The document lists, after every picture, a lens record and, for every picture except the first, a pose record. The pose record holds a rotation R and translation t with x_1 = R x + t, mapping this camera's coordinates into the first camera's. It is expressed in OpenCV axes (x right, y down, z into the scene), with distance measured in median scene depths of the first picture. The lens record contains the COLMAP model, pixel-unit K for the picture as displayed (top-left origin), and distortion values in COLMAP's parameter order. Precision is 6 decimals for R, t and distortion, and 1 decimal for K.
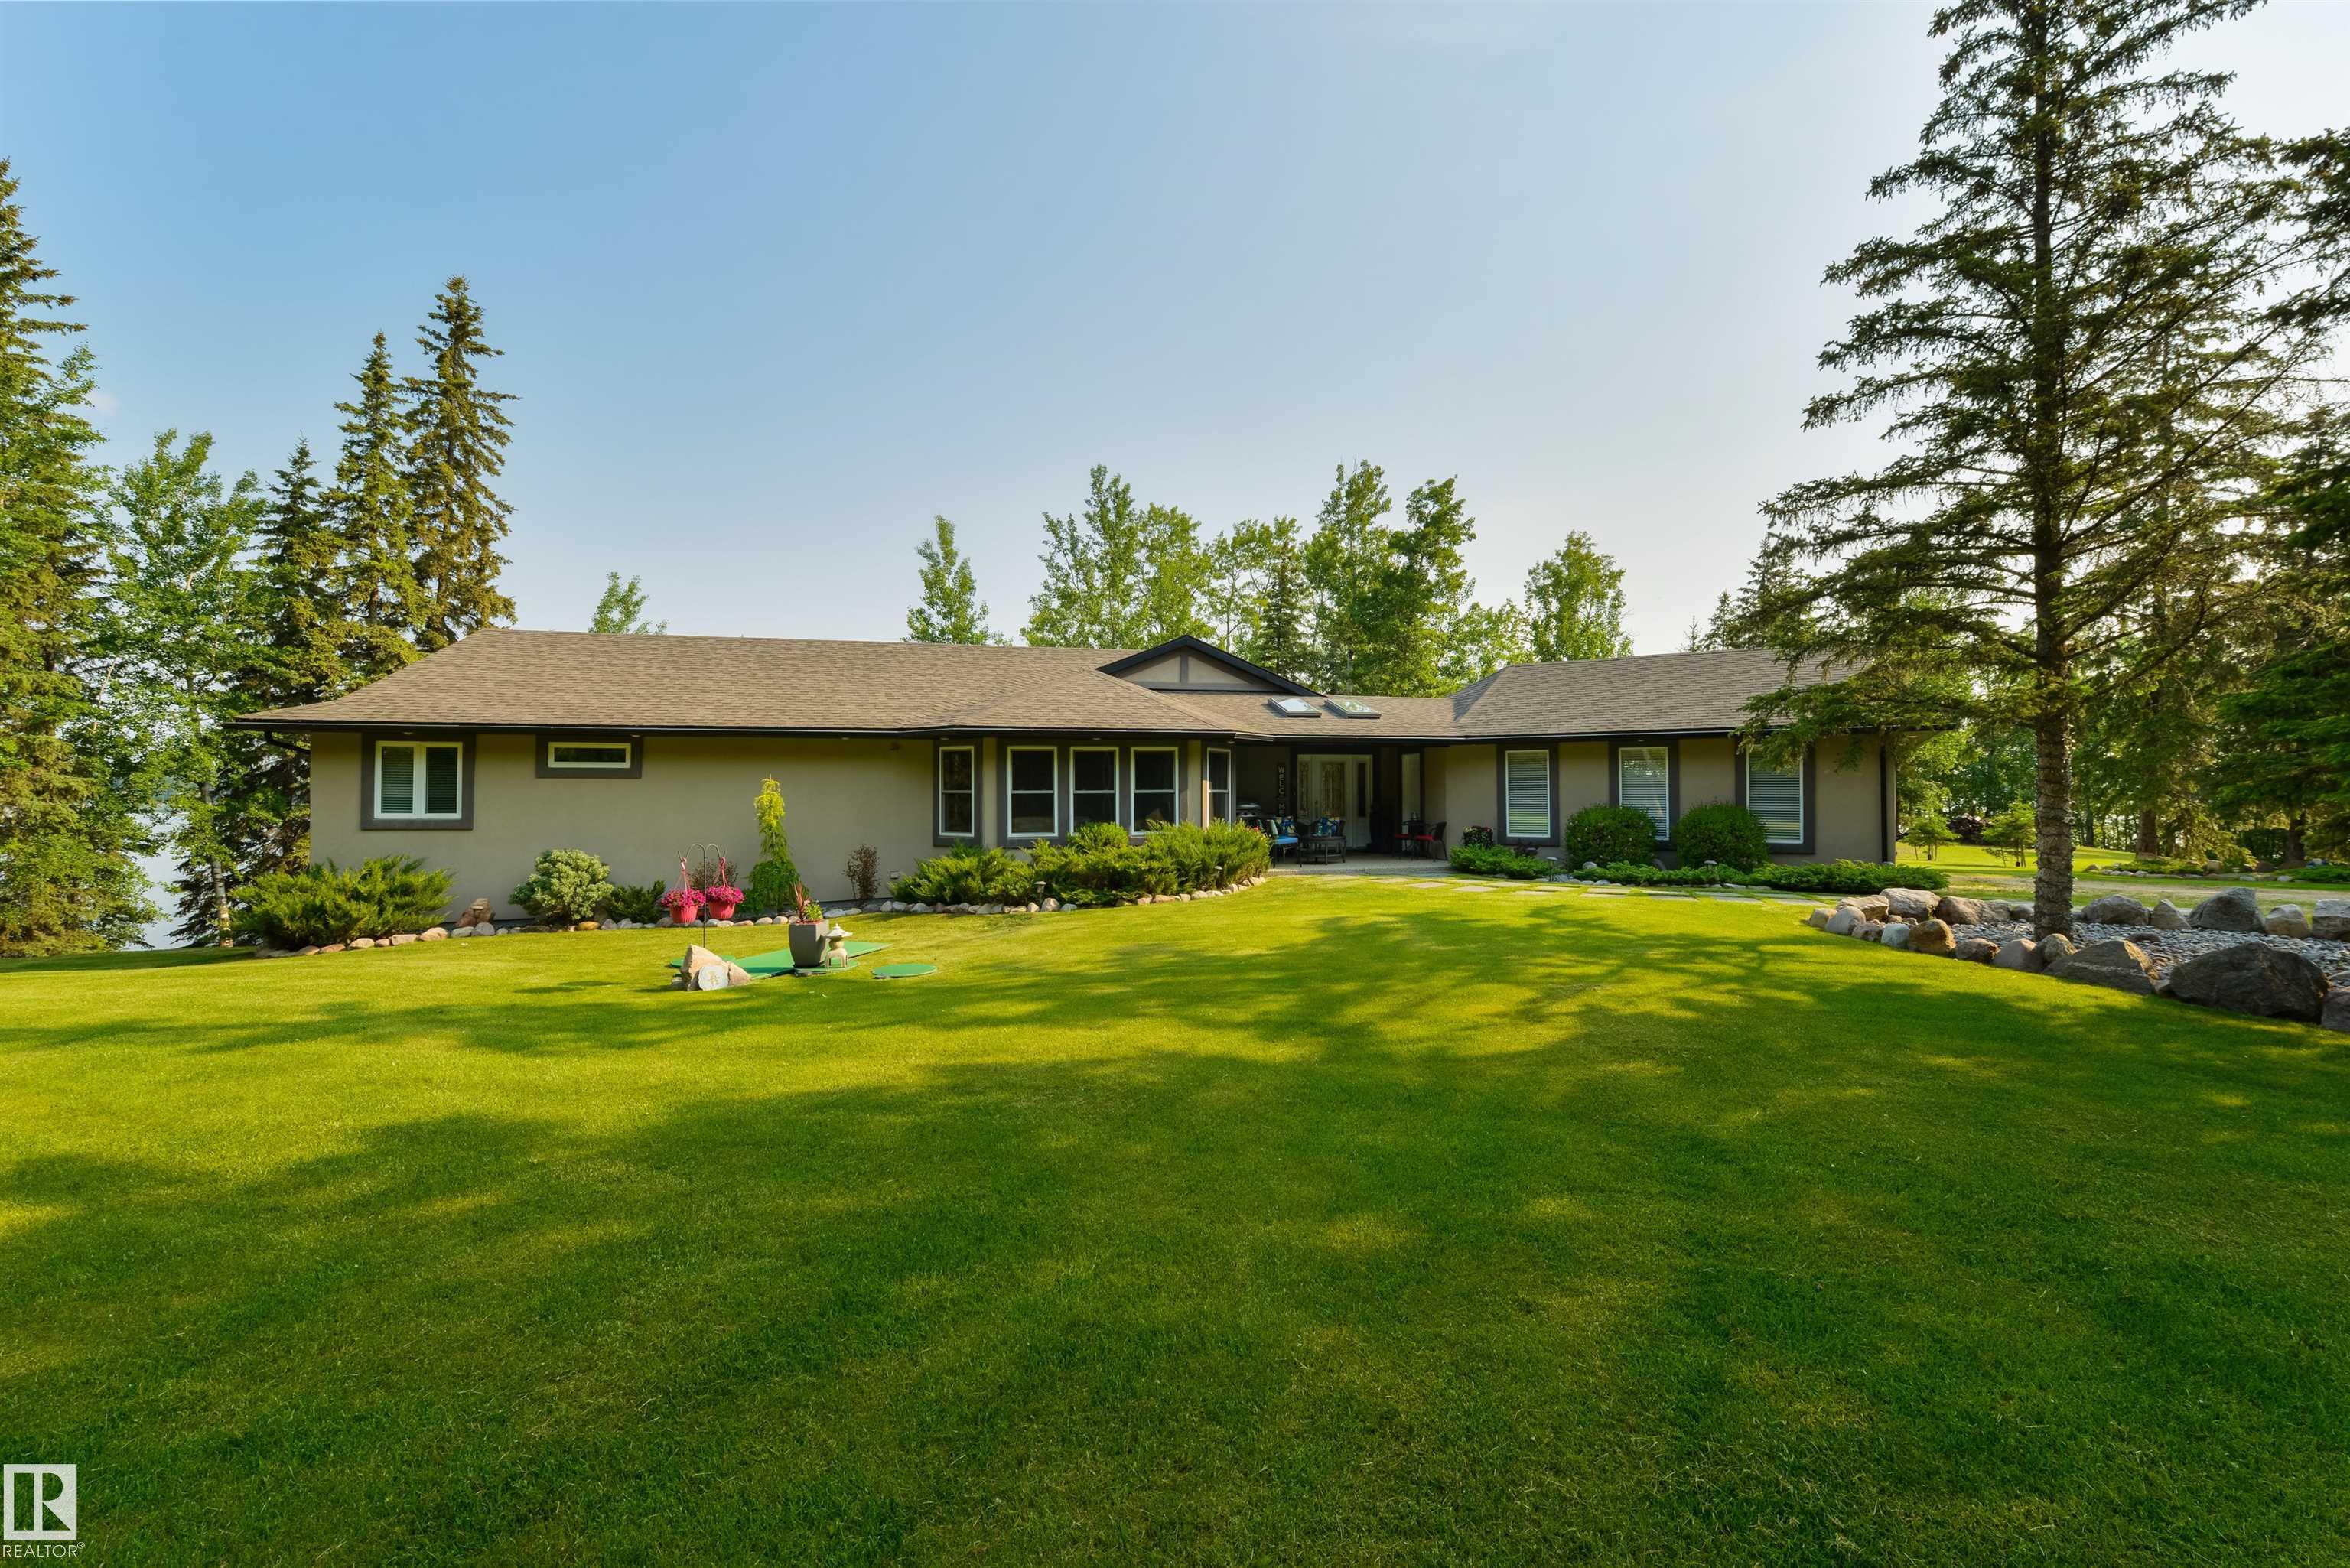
lens RADIAL K [[1011.1, 0, 1174.6], [0, 1011.1, 772.8], [0, 0, 1]] dist [-0.000425, -0.000333]
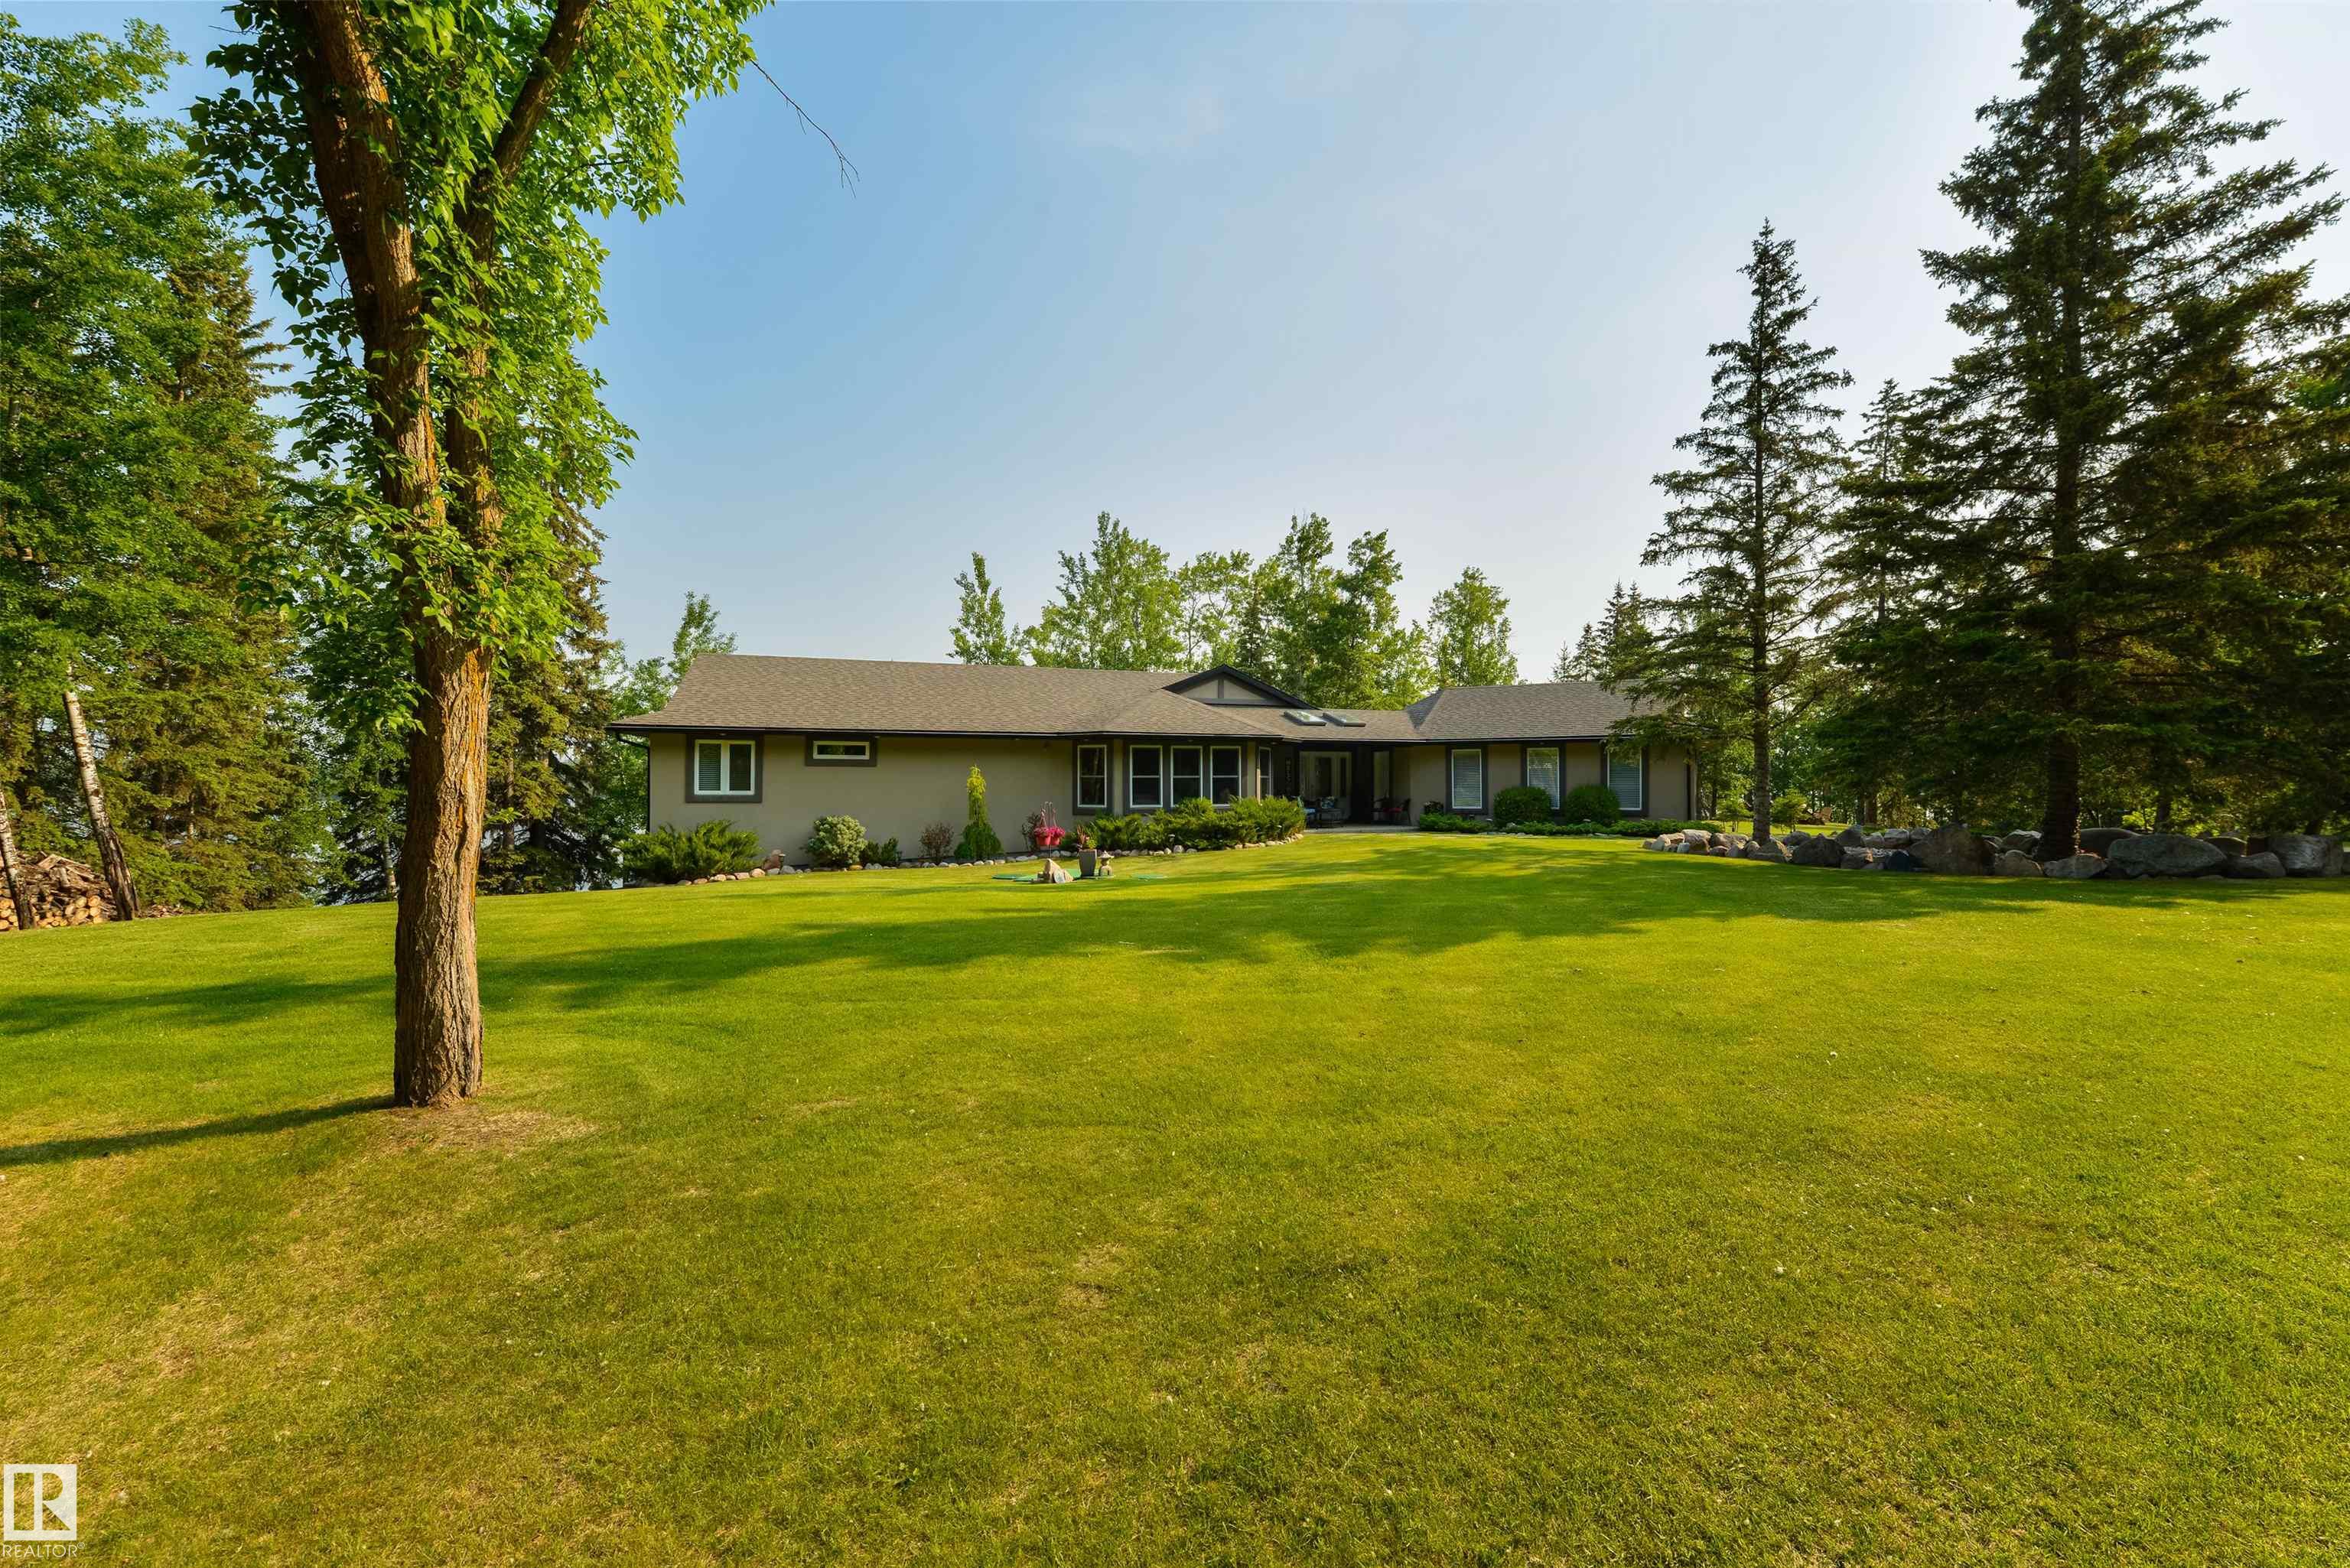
lens RADIAL K [[1011.1, 0, 1174.6], [0, 1011.1, 772.8], [0, 0, 1]] dist [-0.000425, -0.000333]
pose [[0.993219, 0.002386, 0.116236, -0.223370], [-0.003085, 0.999978, 0.005835, 0.003725], [-0.116220, -0.006154, 0.993204, -0.378718]]
